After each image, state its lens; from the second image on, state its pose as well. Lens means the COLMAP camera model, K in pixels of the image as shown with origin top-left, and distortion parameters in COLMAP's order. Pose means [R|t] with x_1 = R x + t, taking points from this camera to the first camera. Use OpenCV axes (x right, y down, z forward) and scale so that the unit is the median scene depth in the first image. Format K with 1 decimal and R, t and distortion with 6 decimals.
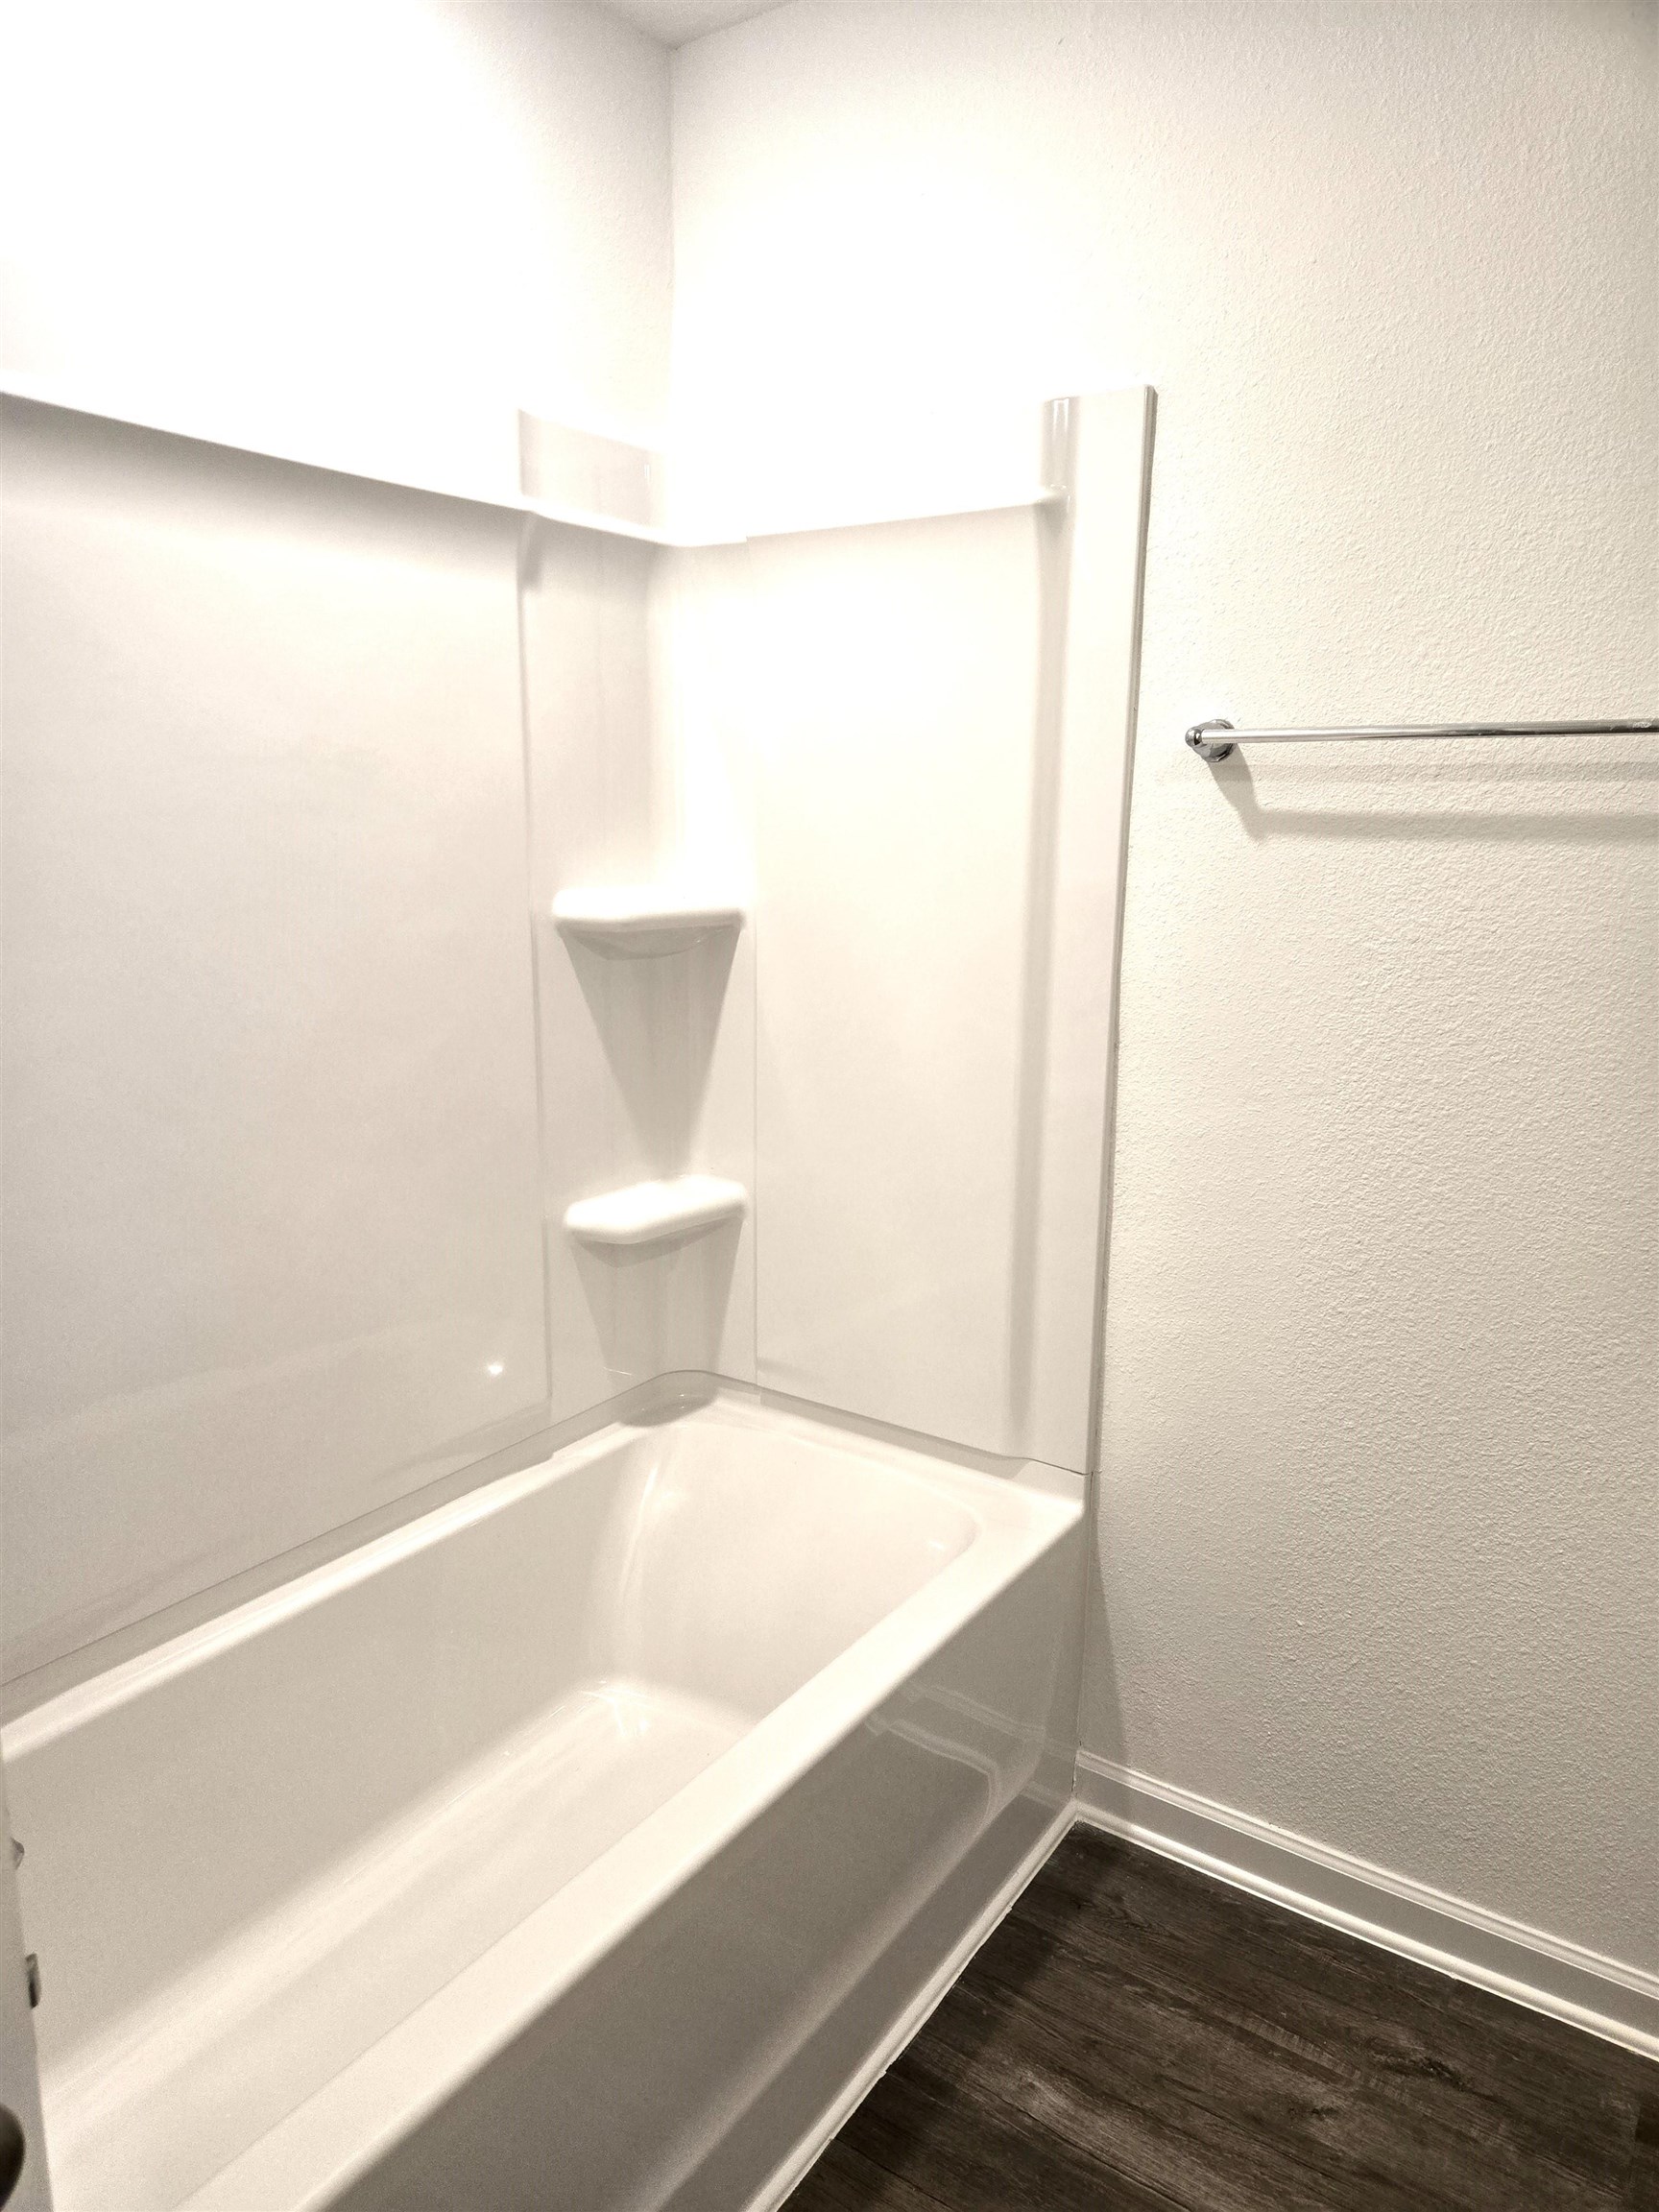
lens RADIAL K [[1462.8, 0, 814.1], [0, 1462.8, 1114.7], [0, 0, 1]] dist [0.053783, -0.049290]
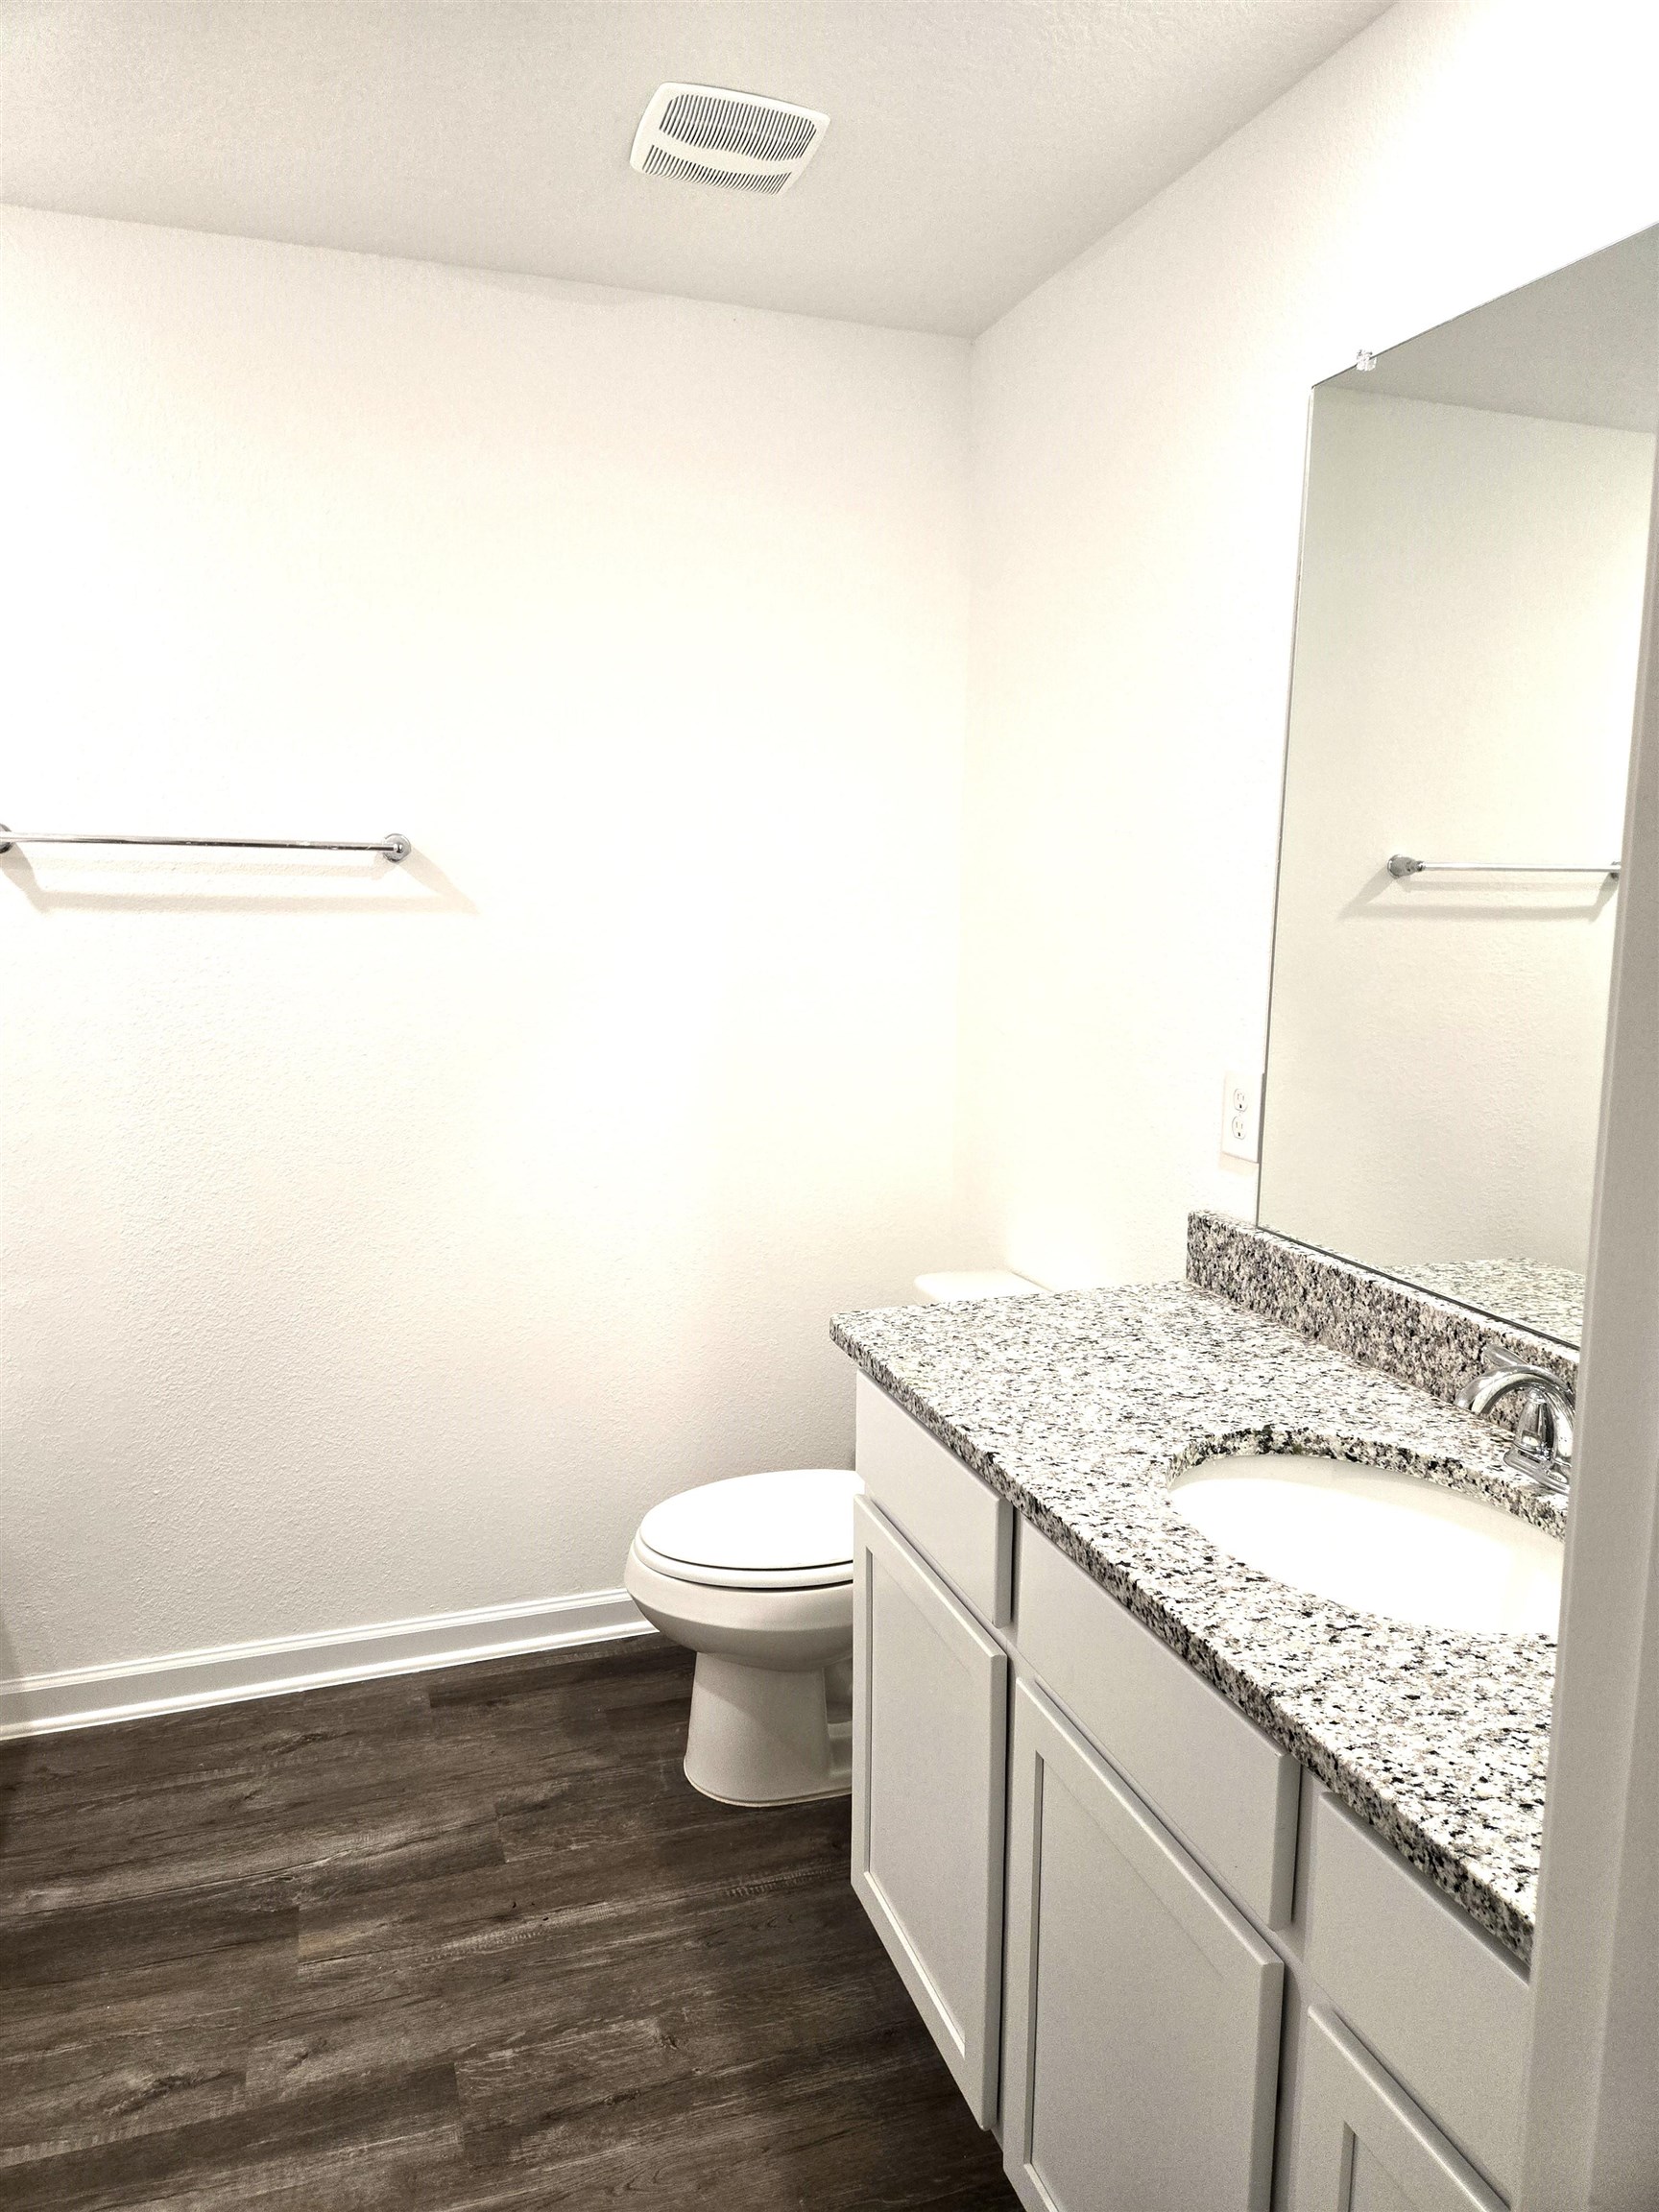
lens RADIAL K [[1462.8, 0, 839.4], [0, 1462.8, 1109.9], [0, 0, 1]] dist [0.053783, -0.049290]
pose [[0.571028, -0.119847, 0.812135, -0.387674], [0.163318, 0.986096, 0.030686, 0.065647], [-0.804521, 0.115114, 0.582661, -0.340378]]
